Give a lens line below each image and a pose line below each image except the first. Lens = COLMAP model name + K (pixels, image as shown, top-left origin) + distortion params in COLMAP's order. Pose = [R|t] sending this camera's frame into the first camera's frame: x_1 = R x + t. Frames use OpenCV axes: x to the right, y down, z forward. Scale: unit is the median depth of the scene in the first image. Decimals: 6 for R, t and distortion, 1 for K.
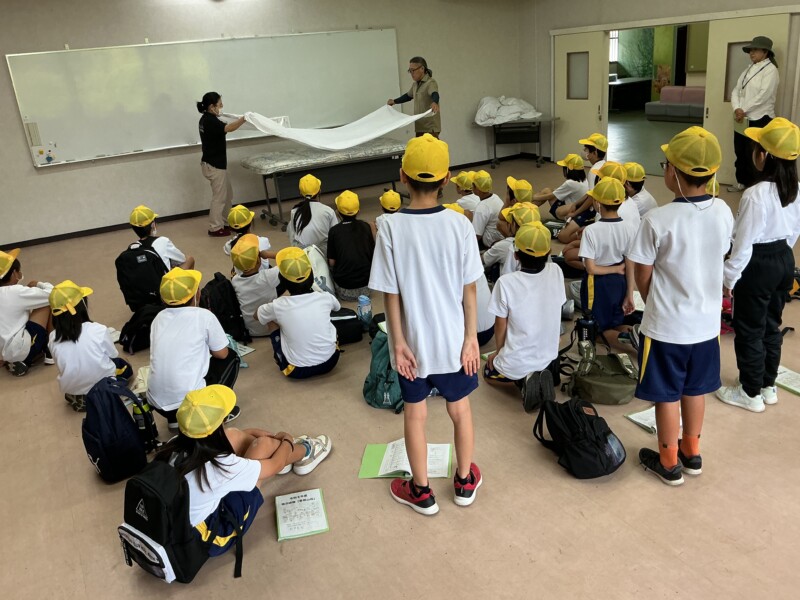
lens RADIAL K [[647.6, 0, 398.3], [0, 647.6, 308.8], [0, 0, 1]] dist [0.072036, -0.144921]
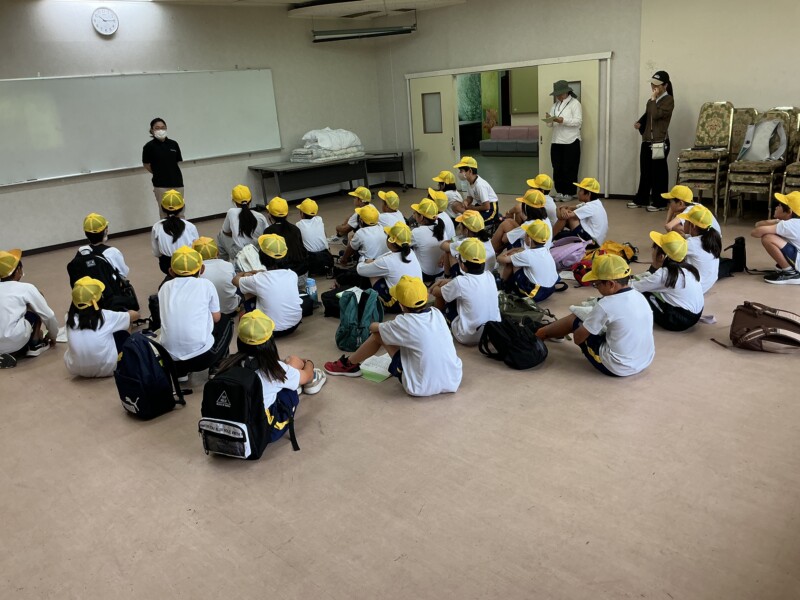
lens RADIAL K [[655.7, 0, 400.0], [0, 655.7, 300.0], [0, 0, 1]] dist [0.066638, -0.147766]
pose [[0.967824, -0.065446, 0.242967, -0.255521], [0.086096, 0.993433, -0.075359, 0.169406], [-0.236440, 0.093853, 0.967103, -0.258741]]
